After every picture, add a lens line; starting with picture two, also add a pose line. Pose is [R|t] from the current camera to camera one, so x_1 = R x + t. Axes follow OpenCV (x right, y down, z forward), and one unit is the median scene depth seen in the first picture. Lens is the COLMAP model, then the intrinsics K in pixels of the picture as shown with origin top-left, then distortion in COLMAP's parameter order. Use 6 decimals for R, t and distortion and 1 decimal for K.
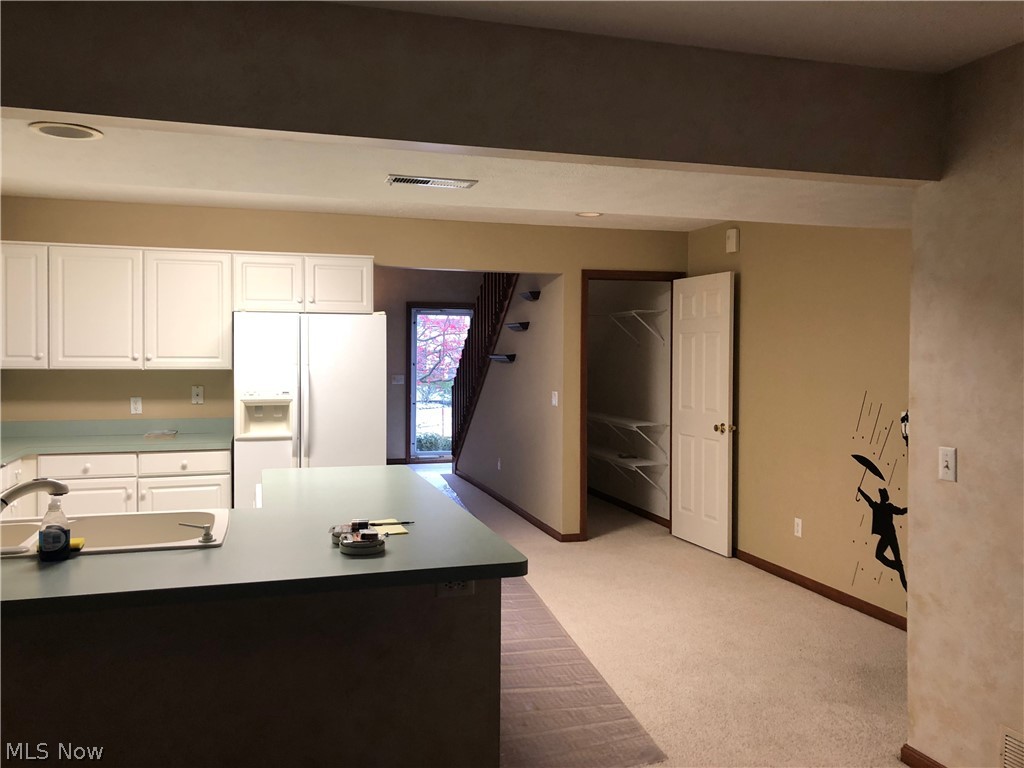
lens RADIAL K [[842.2, 0, 507.8], [0, 842.2, 378.3], [0, 0, 1]] dist [0.098731, -0.183938]
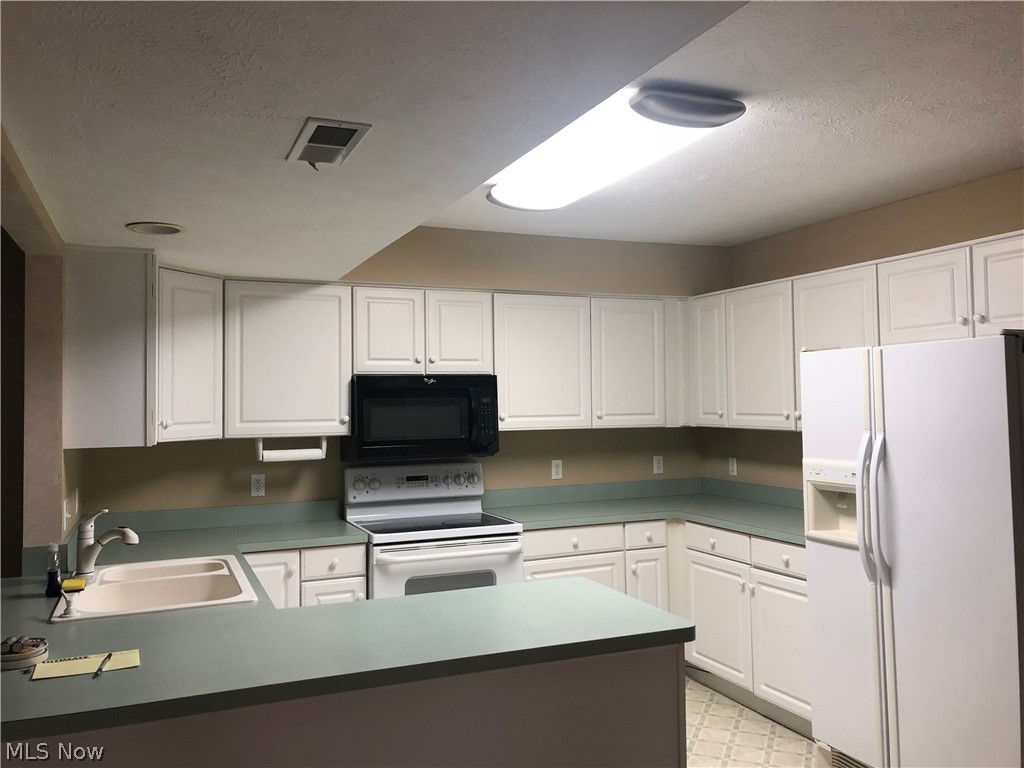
lens RADIAL K [[847.3, 0, 512.0], [0, 847.3, 384.0], [0, 0, 1]] dist [0.168699, -0.198598]
pose [[0.132026, -0.028722, -0.990830, 0.339204], [-0.018598, 0.999332, -0.031446, -0.024808], [0.991072, 0.022579, 0.131403, 0.655540]]
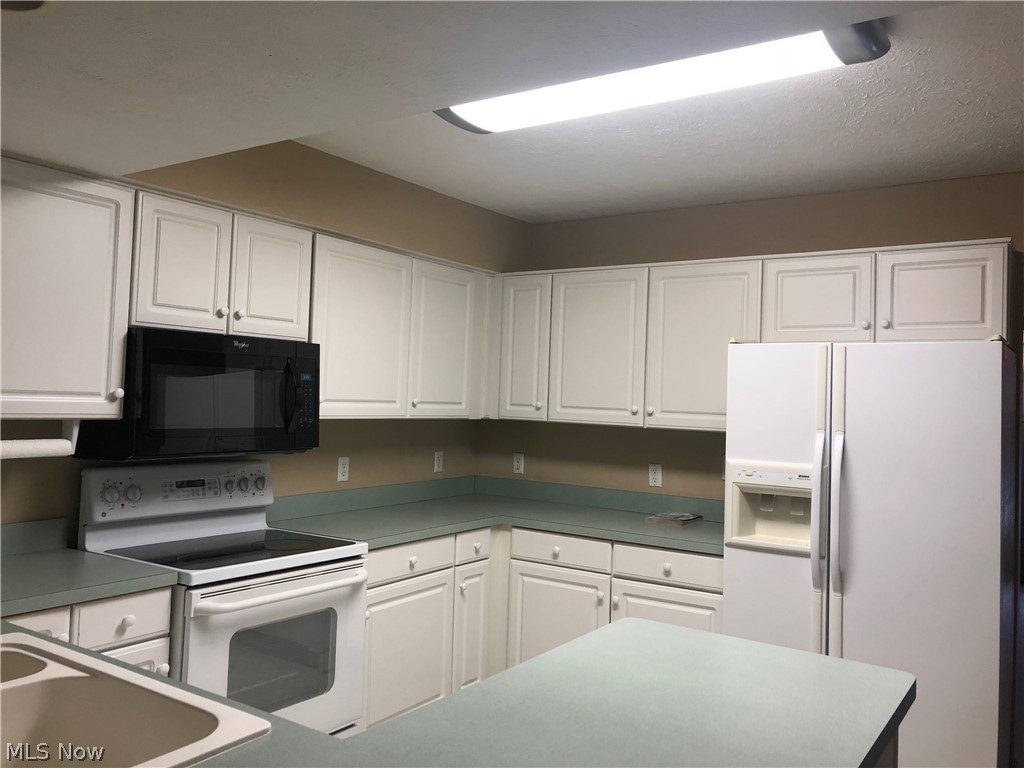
lens RADIAL K [[842.2, 0, 507.8], [0, 842.2, 378.3], [0, 0, 1]] dist [0.098731, -0.183938]
pose [[0.642040, -0.002153, -0.766668, 0.060652], [-0.055438, 0.997248, -0.049227, -0.010746], [0.764664, 0.074108, 0.640153, 0.450771]]
